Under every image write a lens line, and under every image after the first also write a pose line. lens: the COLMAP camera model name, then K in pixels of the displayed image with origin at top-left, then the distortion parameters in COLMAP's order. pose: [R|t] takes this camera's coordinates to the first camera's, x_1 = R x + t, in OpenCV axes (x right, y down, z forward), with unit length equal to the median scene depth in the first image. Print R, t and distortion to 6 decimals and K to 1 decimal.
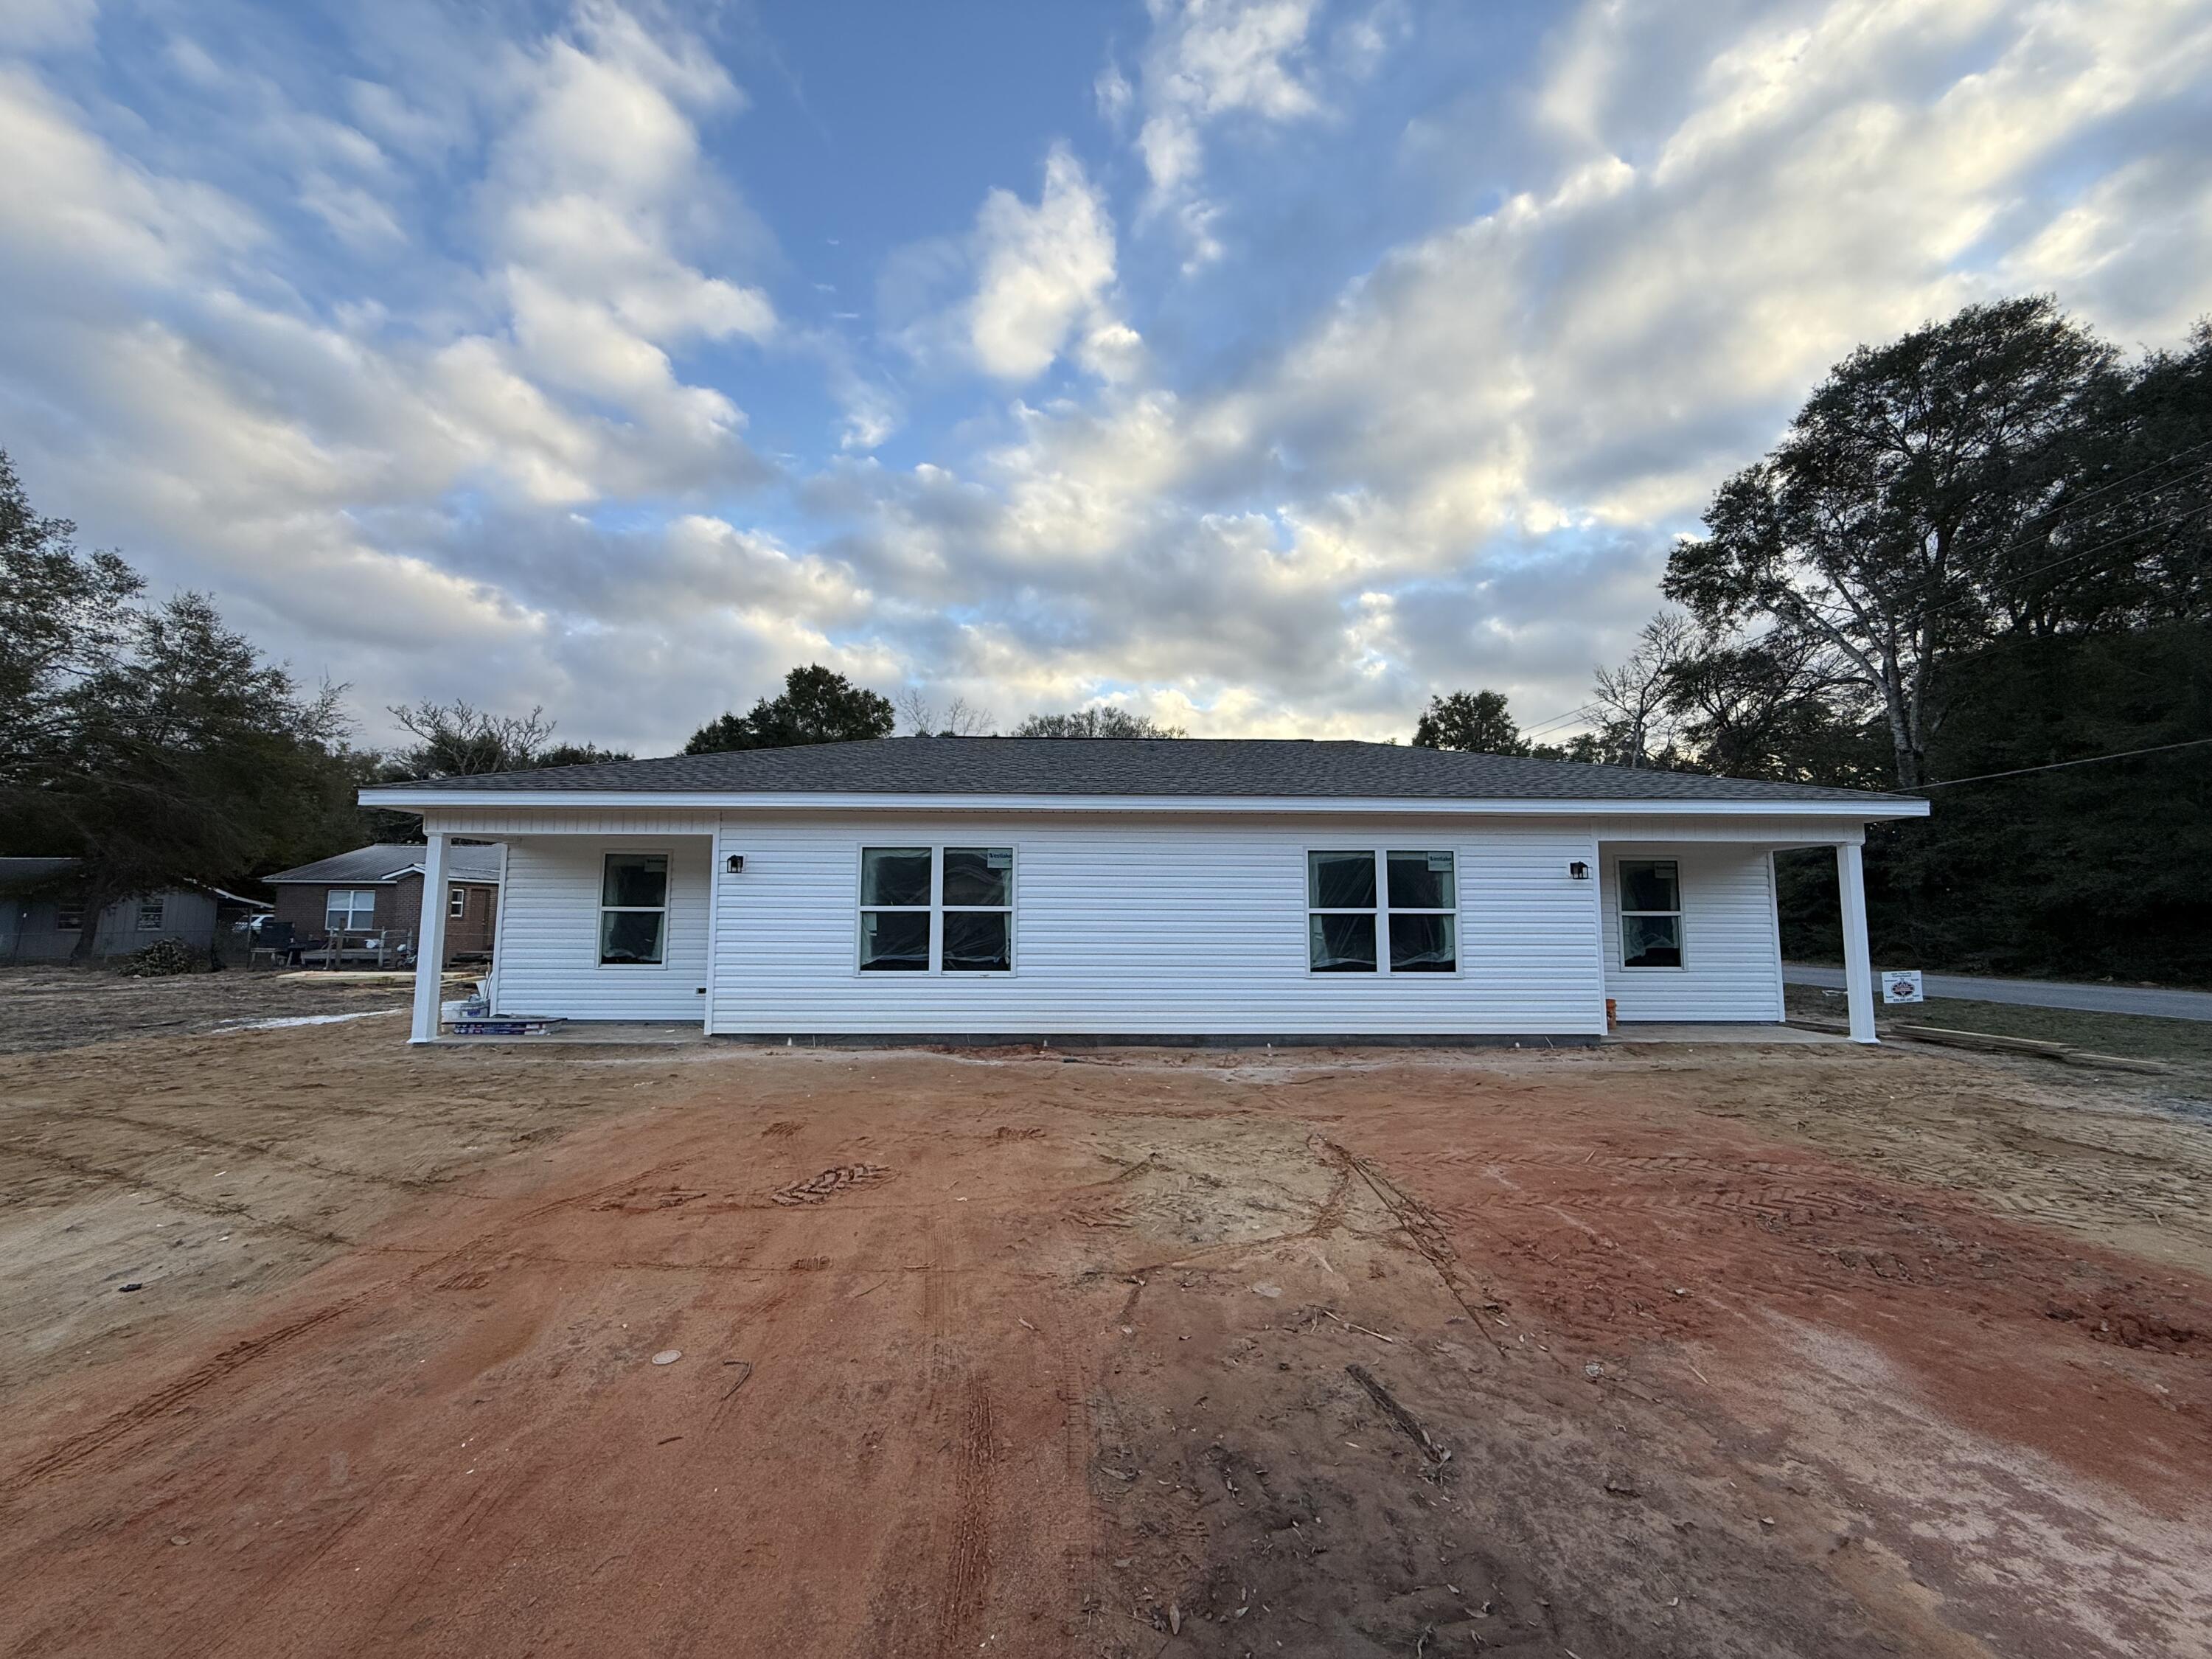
lens RADIAL K [[876.6, 0, 1094.4], [0, 876.6, 833.5], [0, 0, 1]] dist [-0.002296, 0.000094]
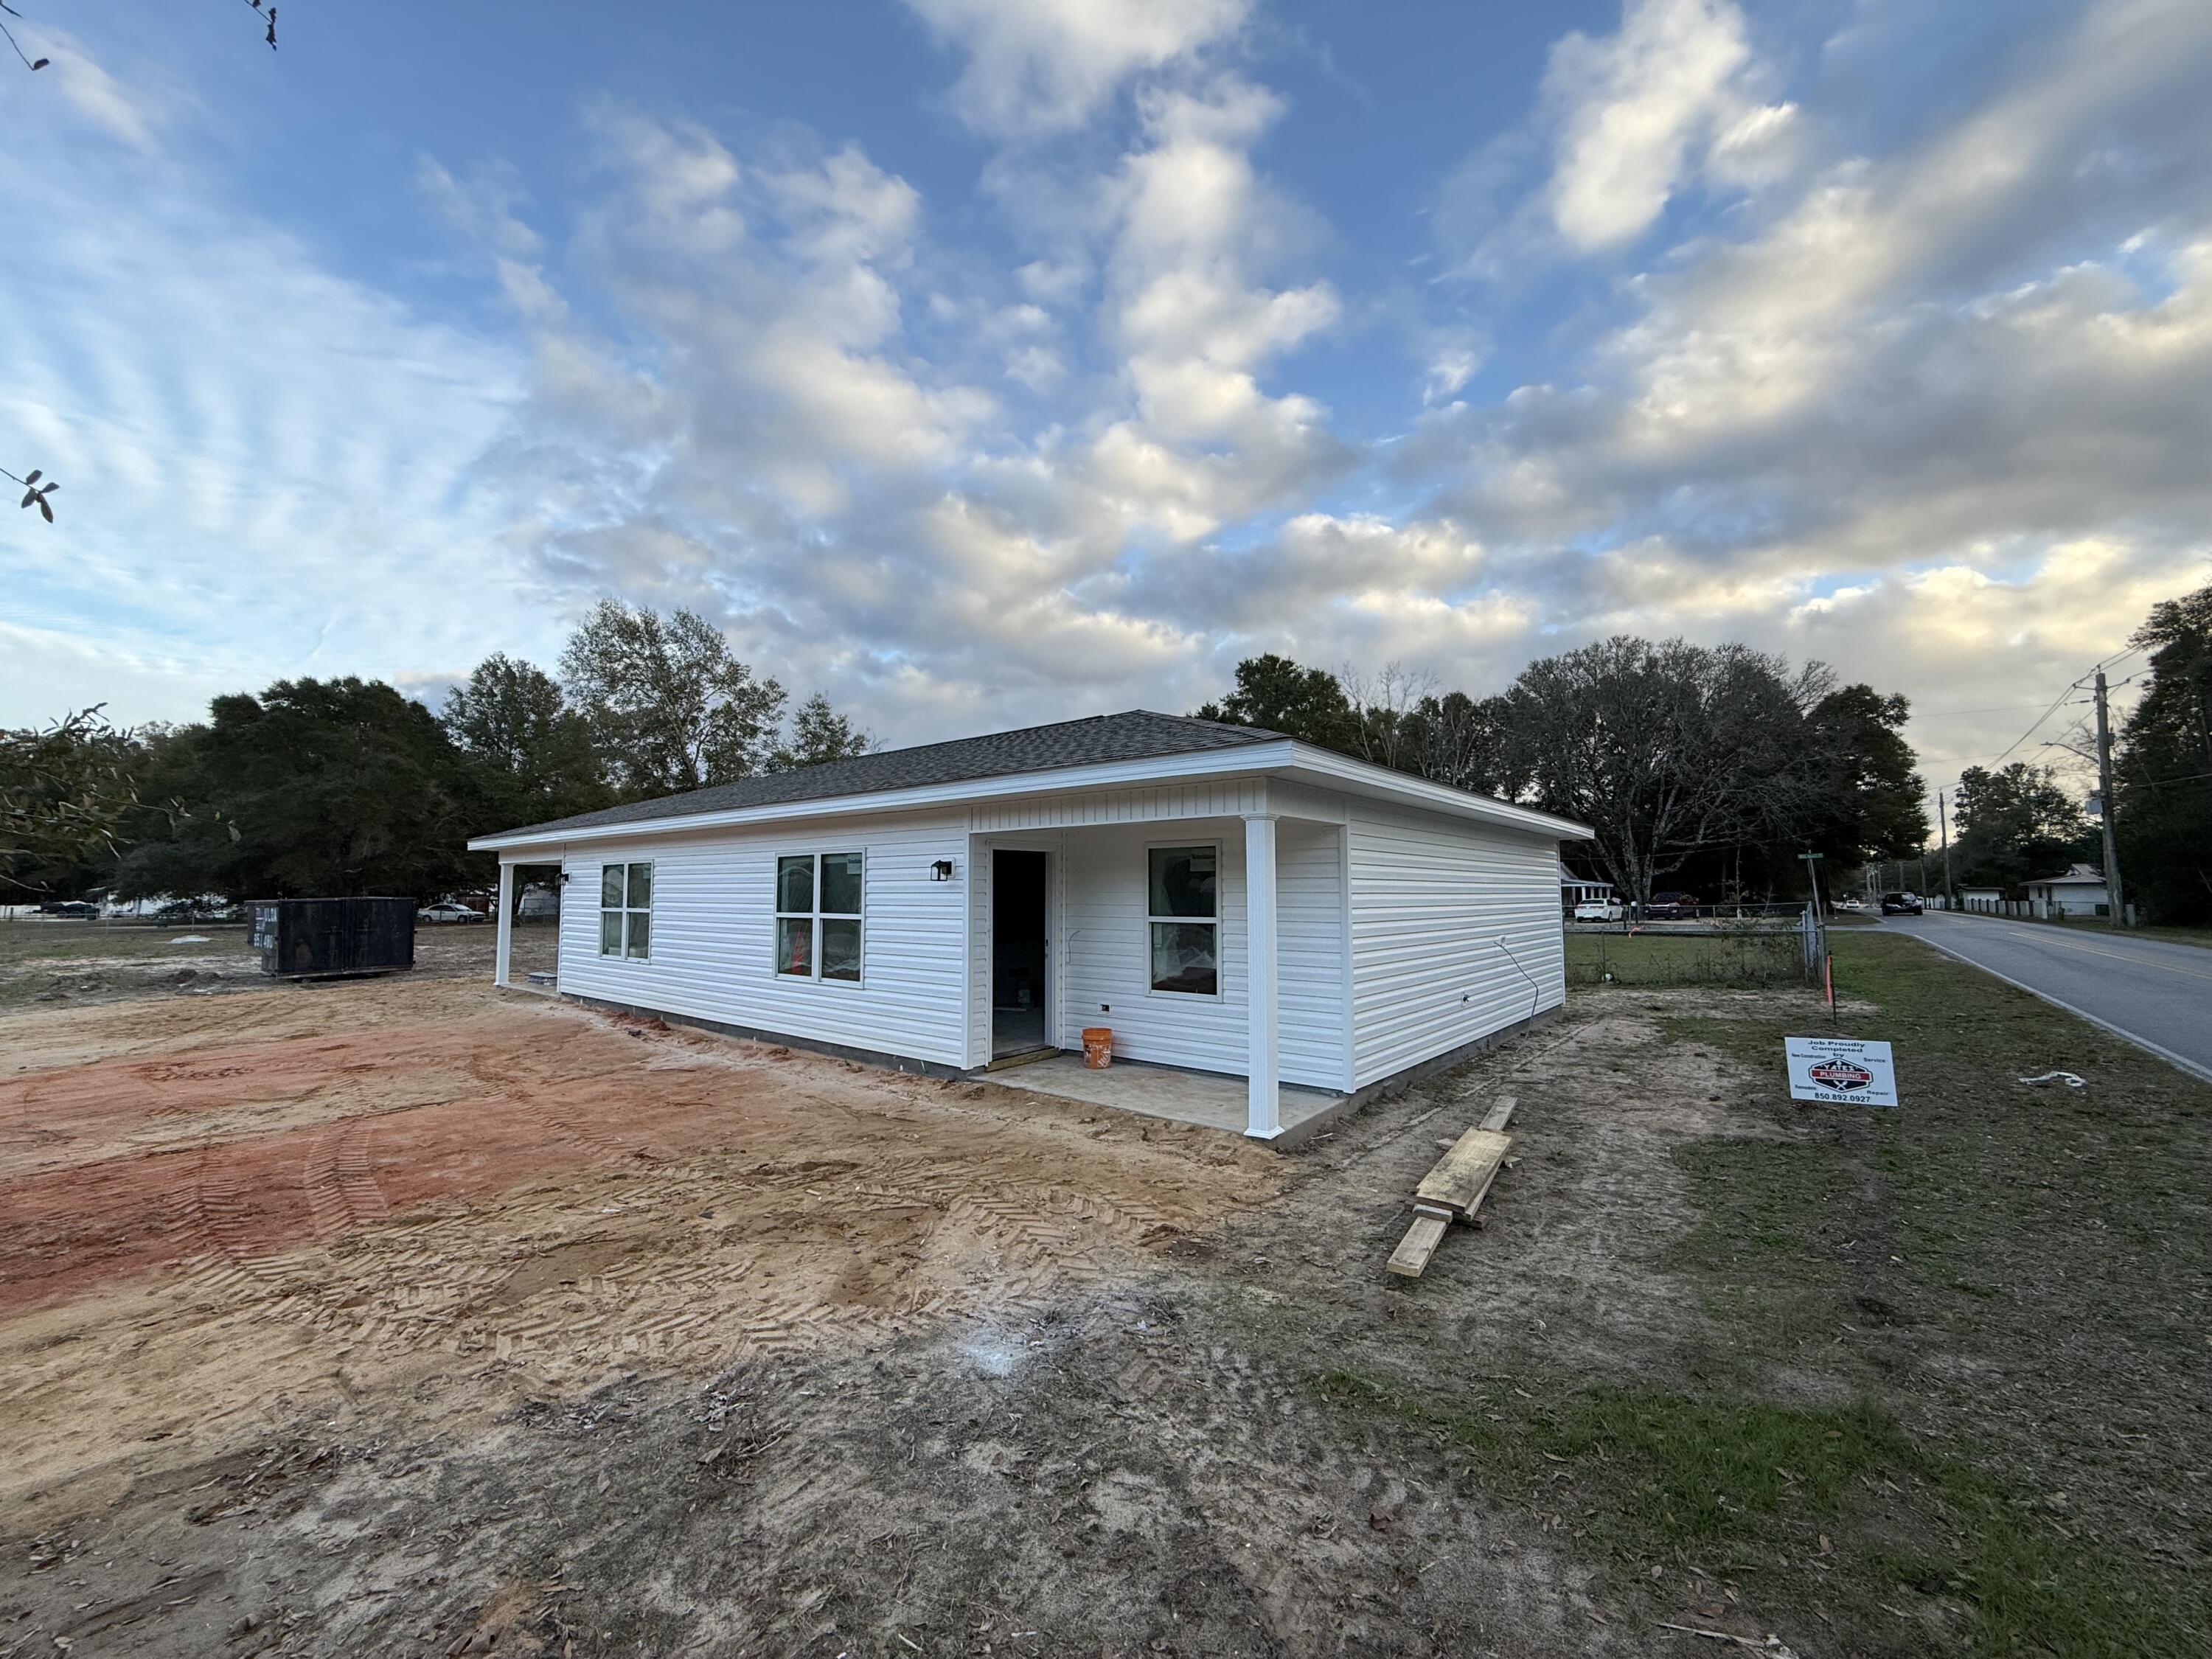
lens RADIAL K [[876.6, 0, 1094.4], [0, 876.6, 833.5], [0, 0, 1]] dist [-0.002296, 0.000094]
pose [[0.751211, -0.049886, -0.658174, 0.060589], [0.069116, 0.997603, 0.003273, 0.000754], [0.656433, -0.047948, 0.752859, 0.023311]]
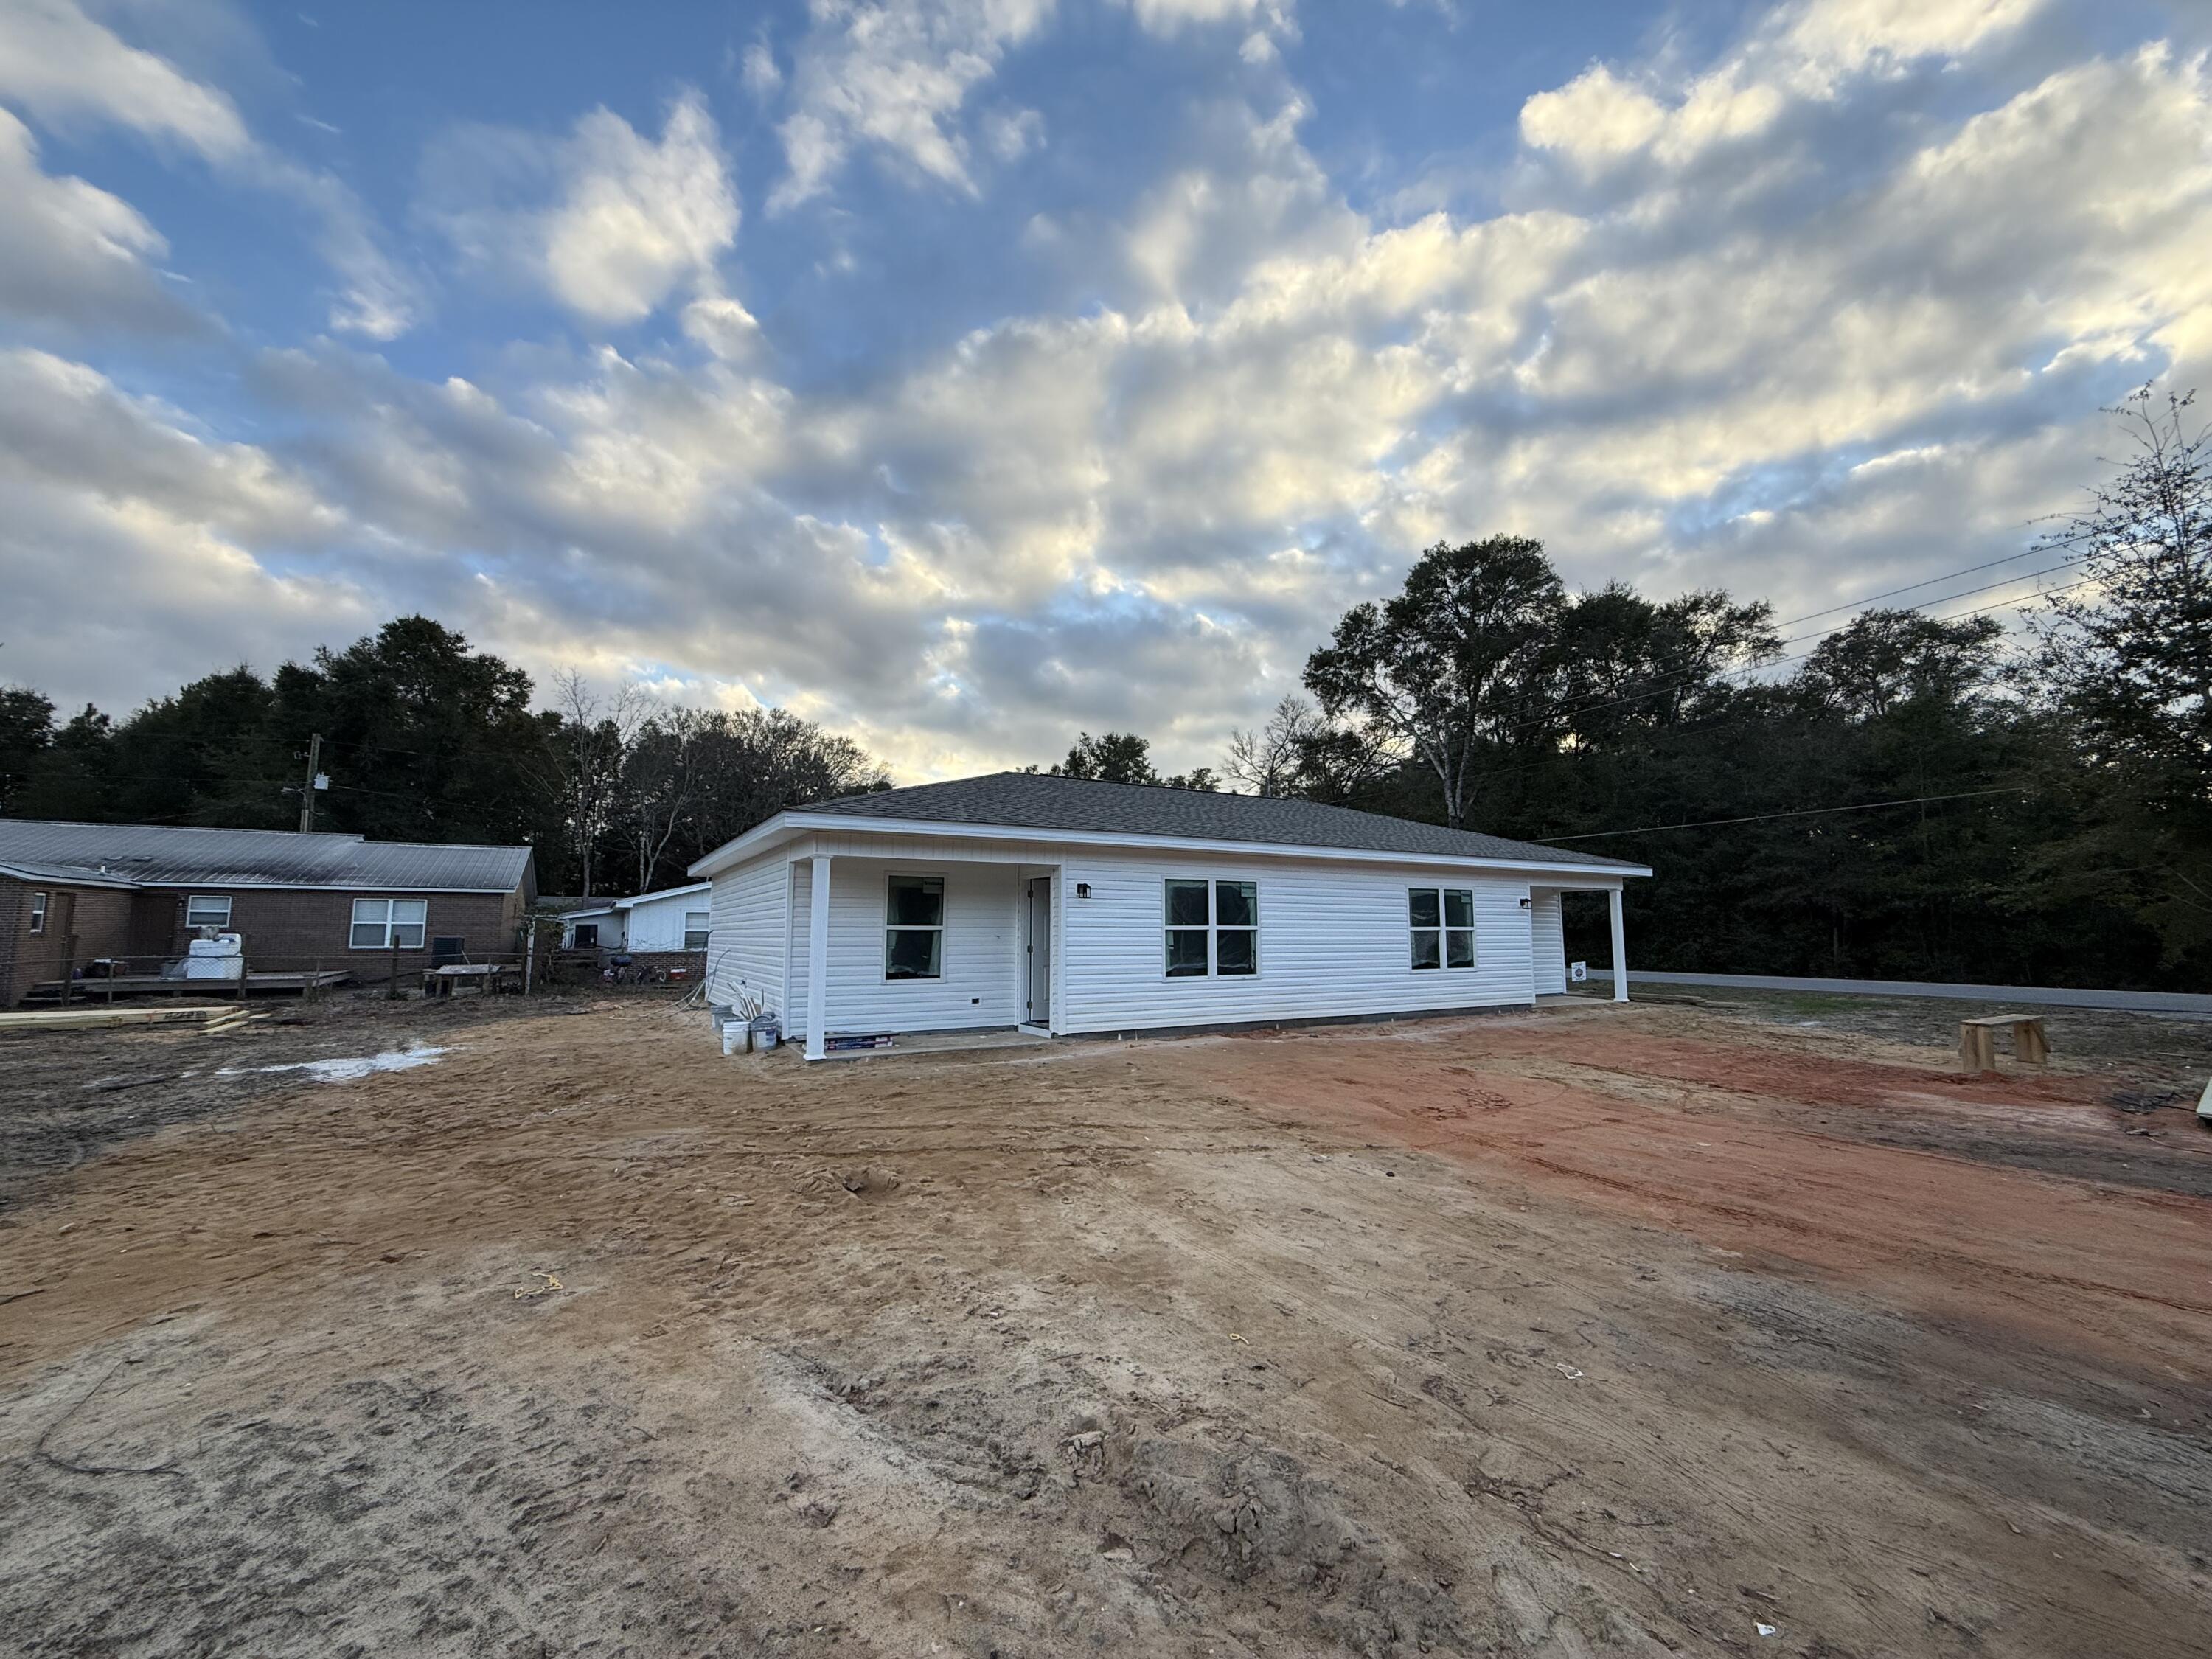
lens RADIAL K [[870.6, 0, 1075.1], [0, 870.6, 818.7], [0, 0, 1]] dist [0.008154, -0.000169]
pose [[0.885014, 0.055121, 0.462290, -0.047109], [-0.042726, 0.998392, -0.037248, -0.000902], [-0.463600, 0.013213, 0.885946, -0.002569]]
